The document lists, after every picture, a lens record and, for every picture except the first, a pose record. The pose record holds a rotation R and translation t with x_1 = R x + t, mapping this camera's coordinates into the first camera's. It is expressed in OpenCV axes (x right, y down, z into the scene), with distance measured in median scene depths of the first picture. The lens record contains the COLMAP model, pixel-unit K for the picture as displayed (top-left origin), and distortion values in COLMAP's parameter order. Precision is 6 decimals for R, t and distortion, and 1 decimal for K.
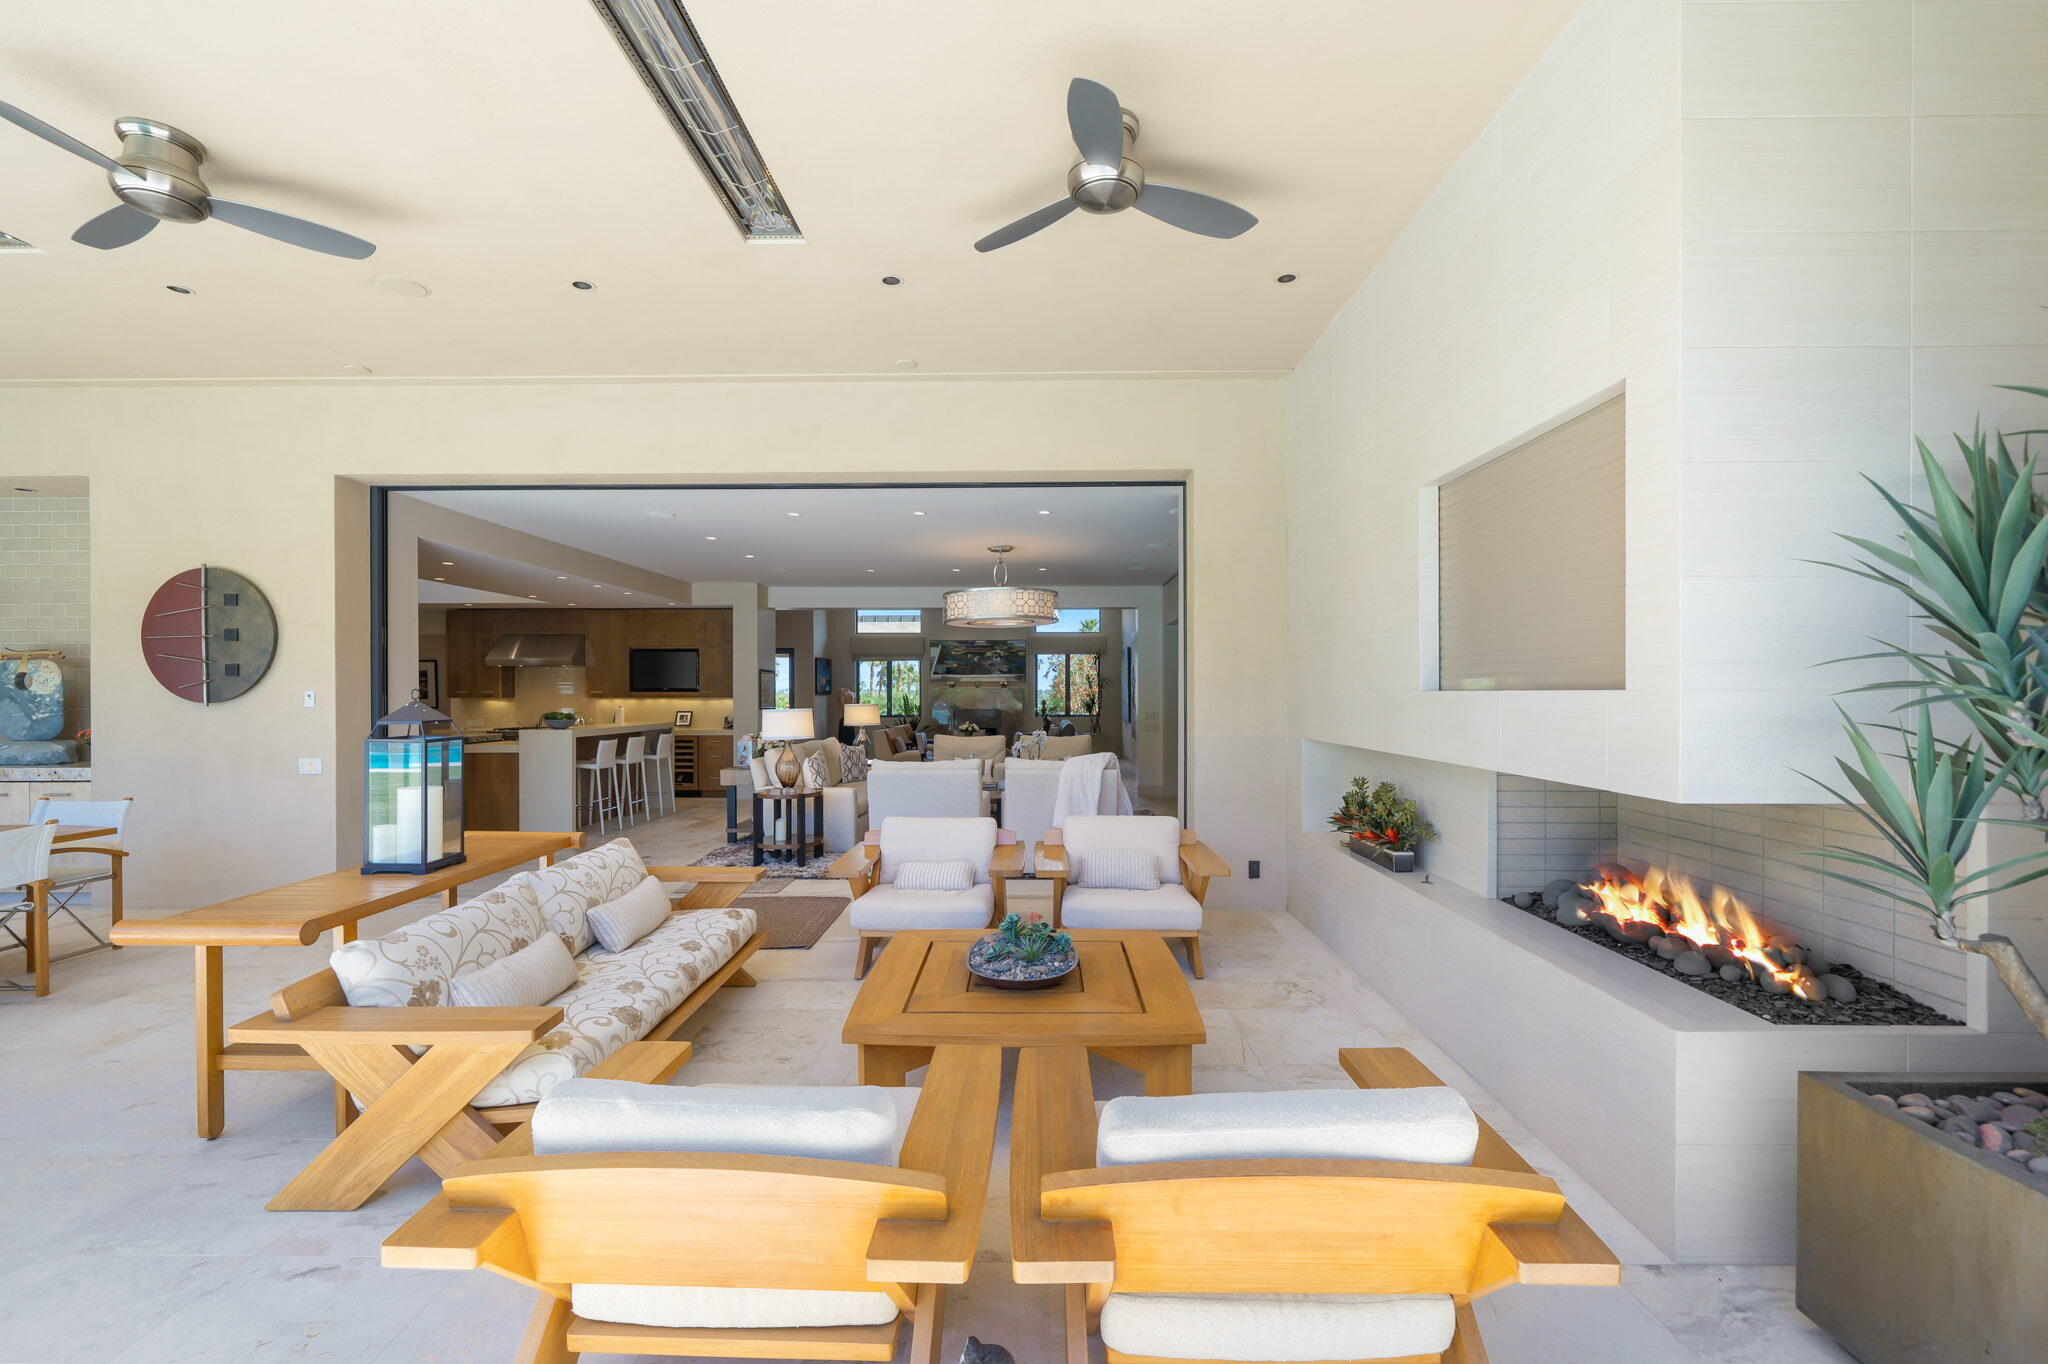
lens RADIAL K [[865.9, 0, 1017.4], [0, 865.9, 691.9], [0, 0, 1]] dist [0.002667, -0.000134]
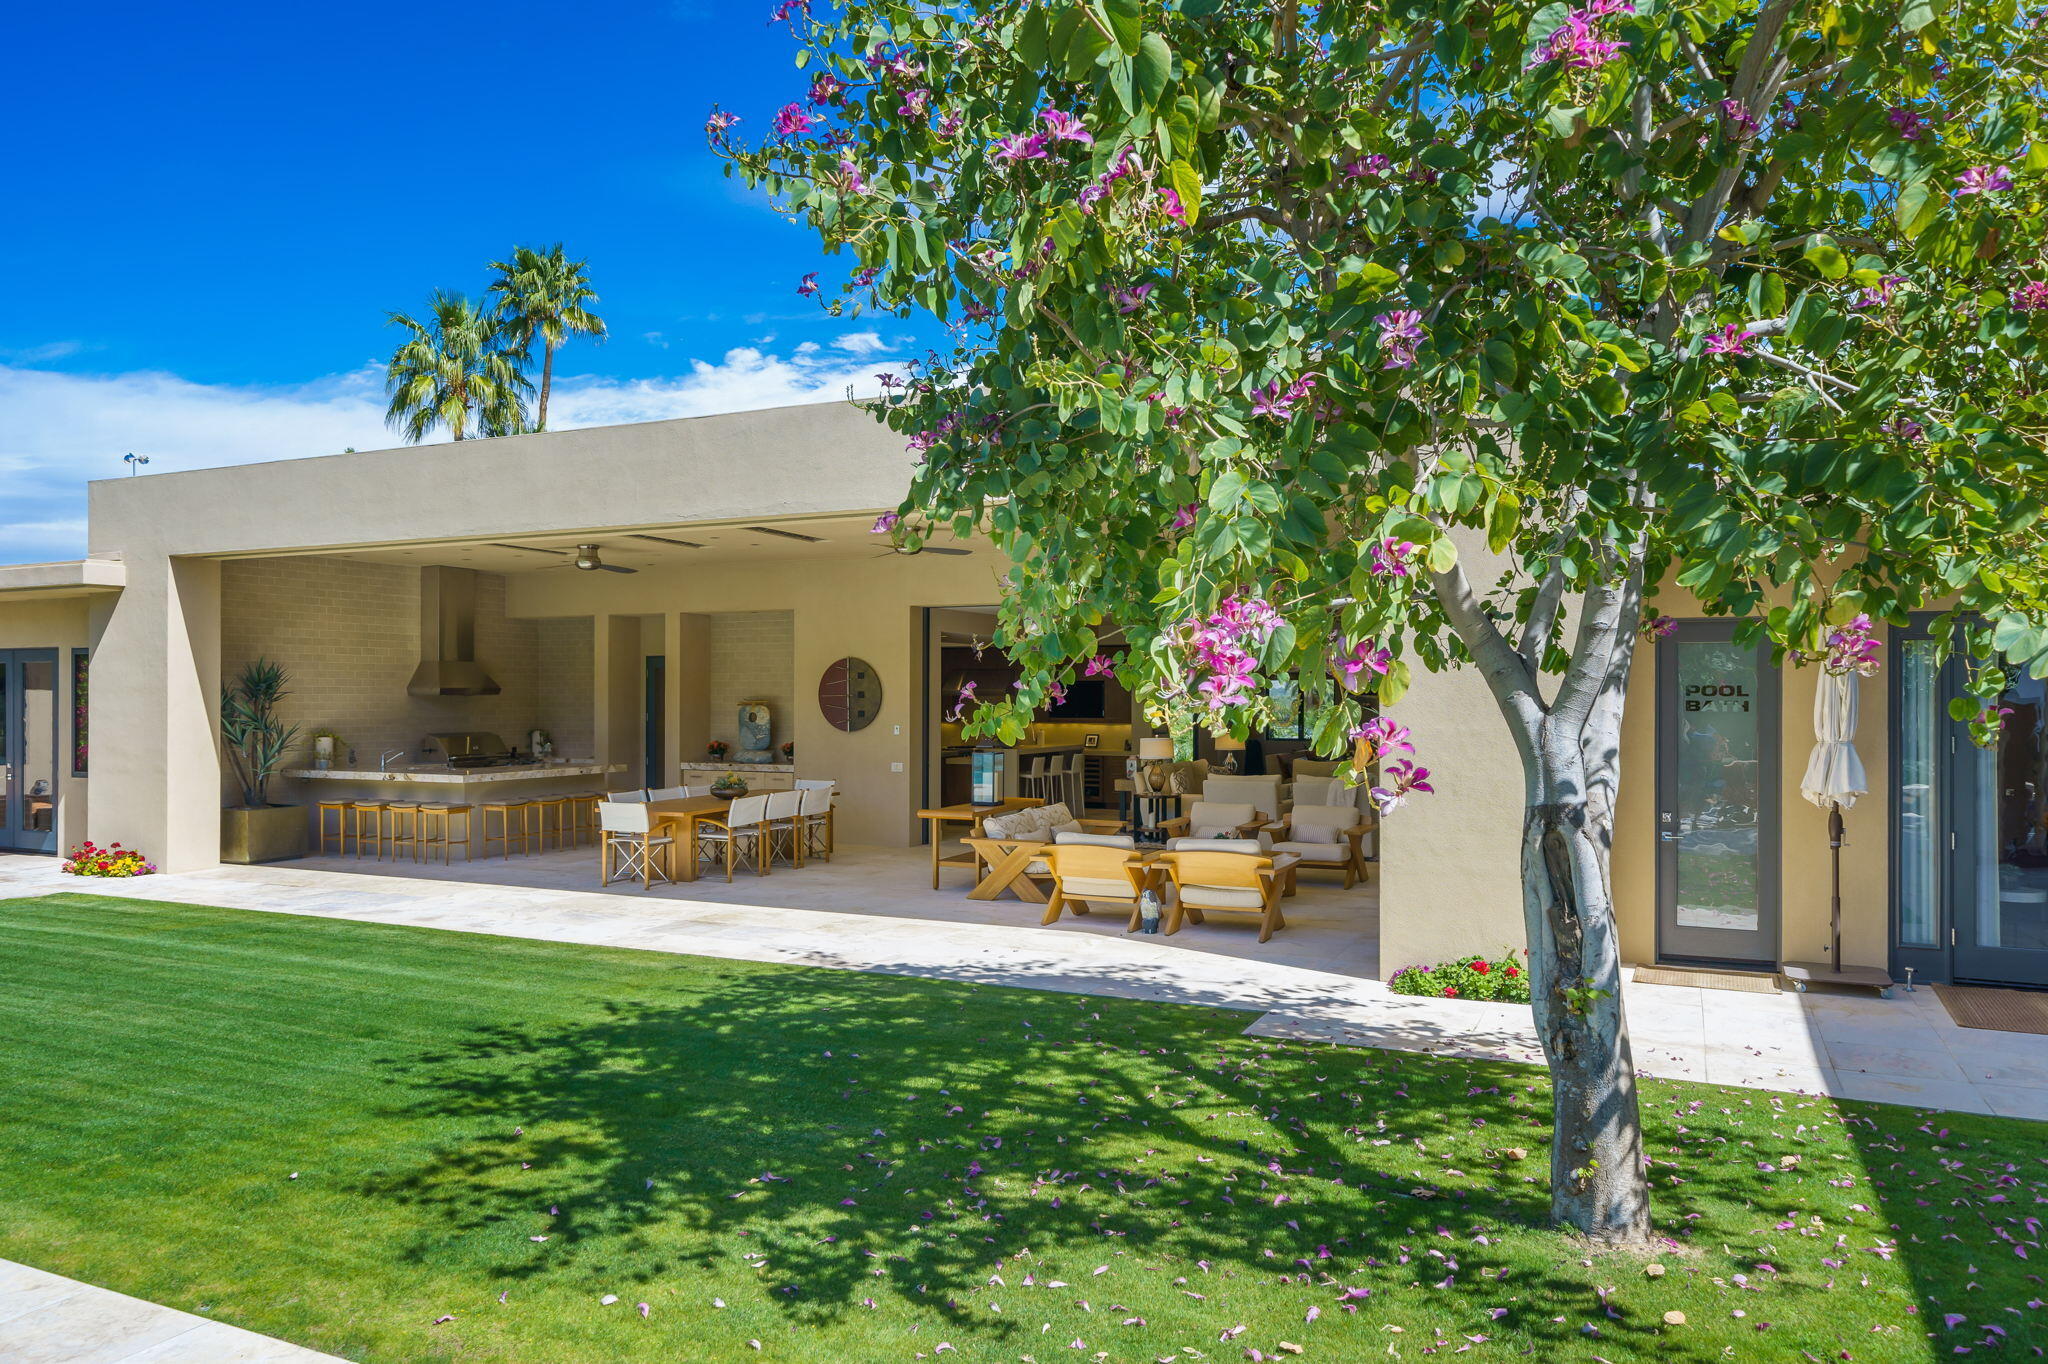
lens RADIAL K [[1379.0, 0, 1029.5], [0, 1379.0, 682.8], [0, 0, 1]] dist [0.001334, 0.000253]
pose [[0.914666, -0.001523, -0.404208, 0.492096], [-0.001882, 0.999966, -0.008026, -0.055498], [0.404207, 0.008102, 0.914632, -1.249614]]
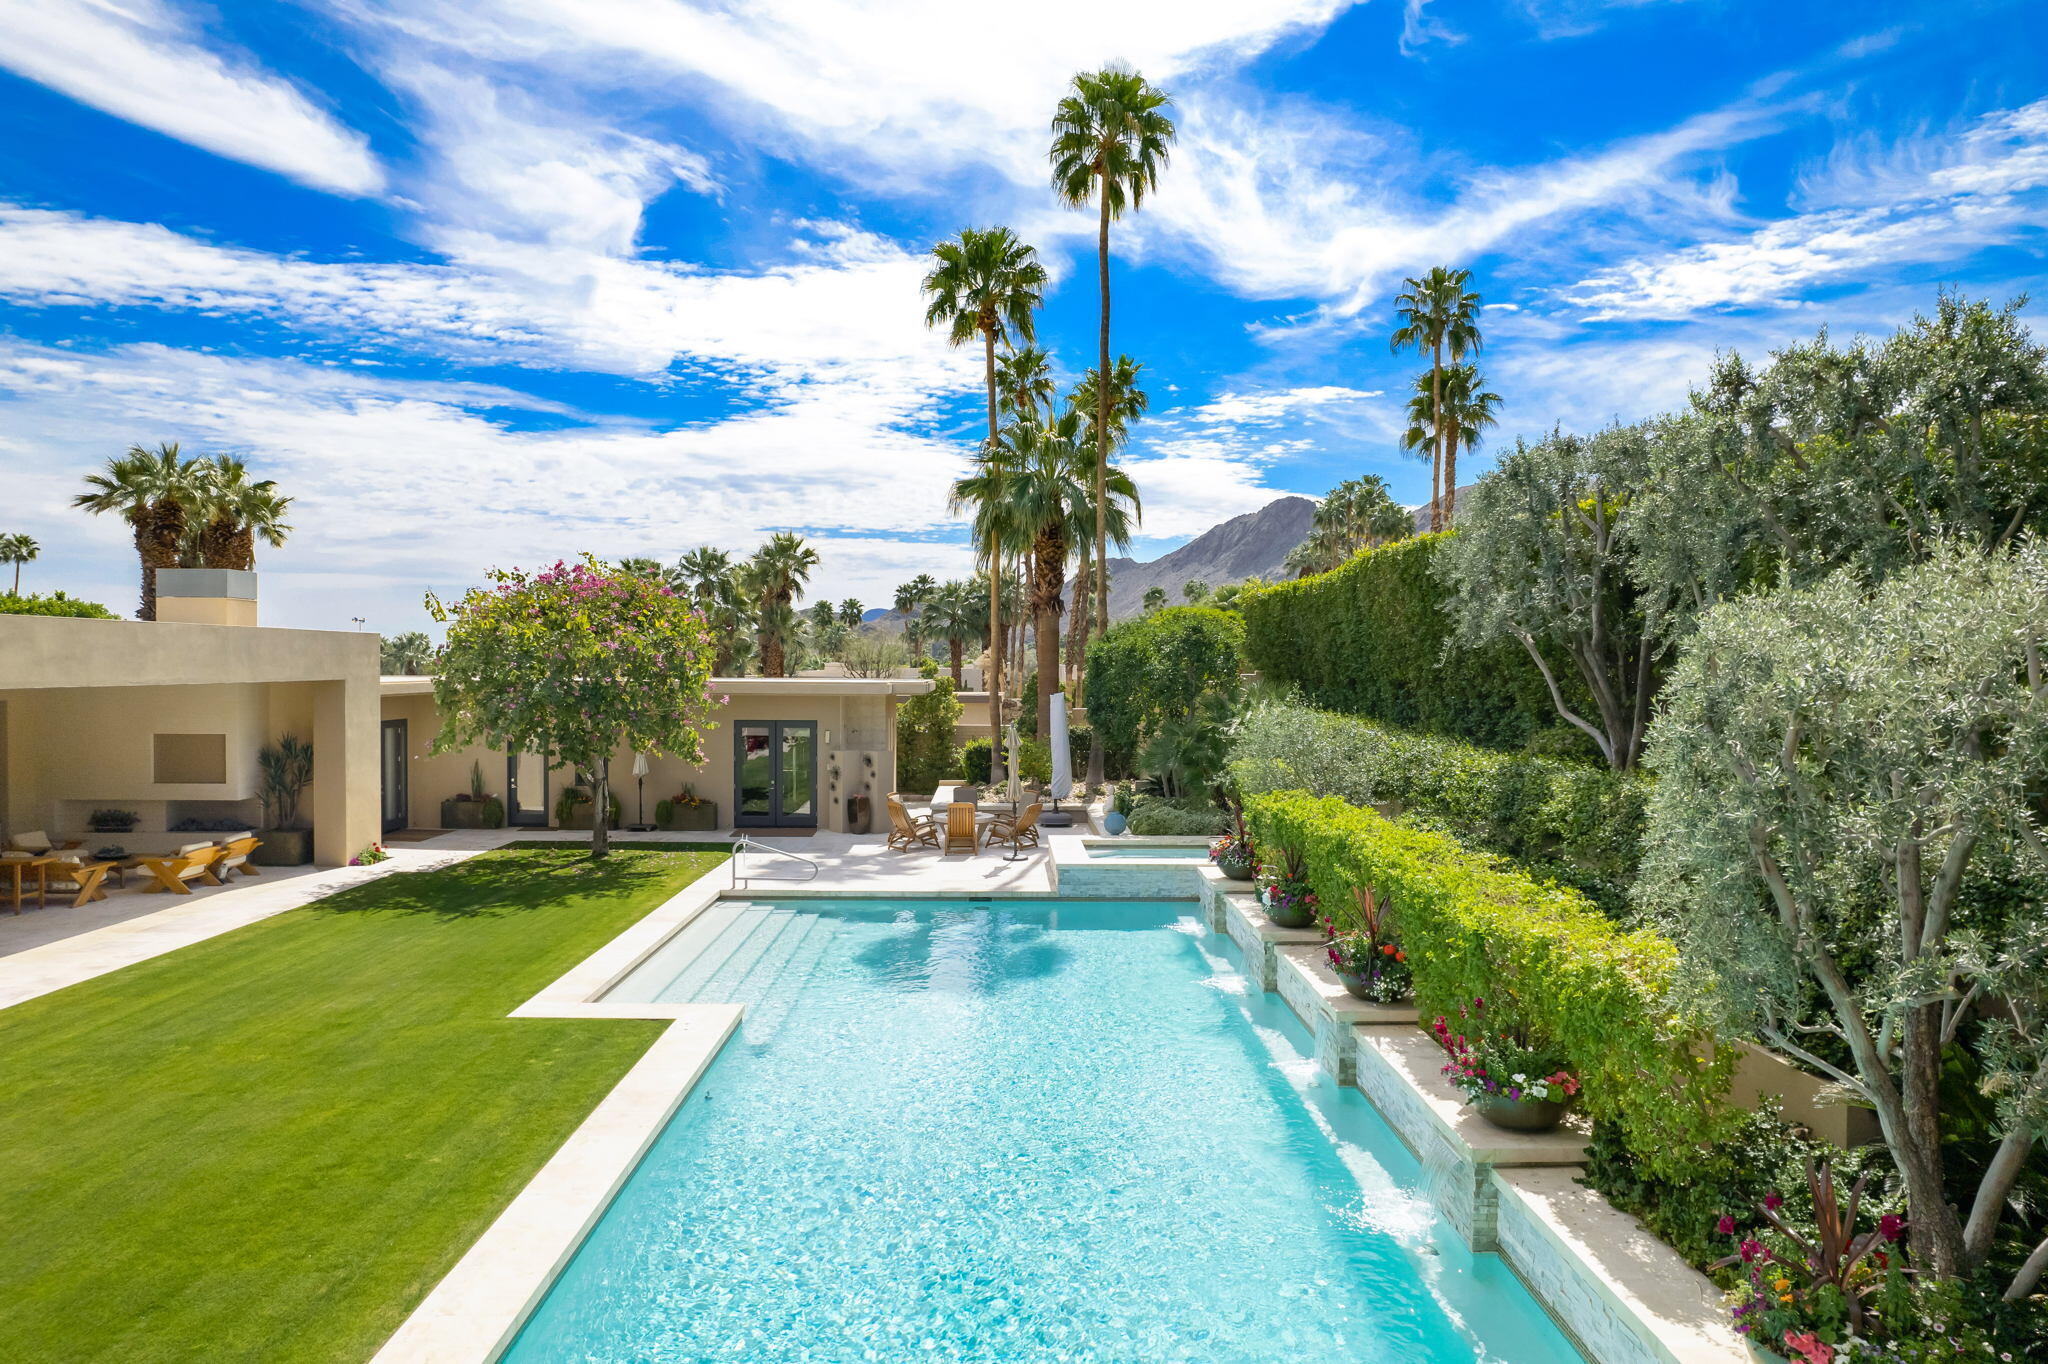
lens RADIAL K [[1315.7, 0, 1044.2], [0, 1315.7, 692.2], [0, 0, 1]] dist [-0.061602, 0.043192]
pose [[-0.052558, -0.023223, 0.998348, -3.064025], [-0.007010, 0.999714, 0.022886, -0.315082], [-0.998593, -0.005795, -0.052705, -1.524110]]
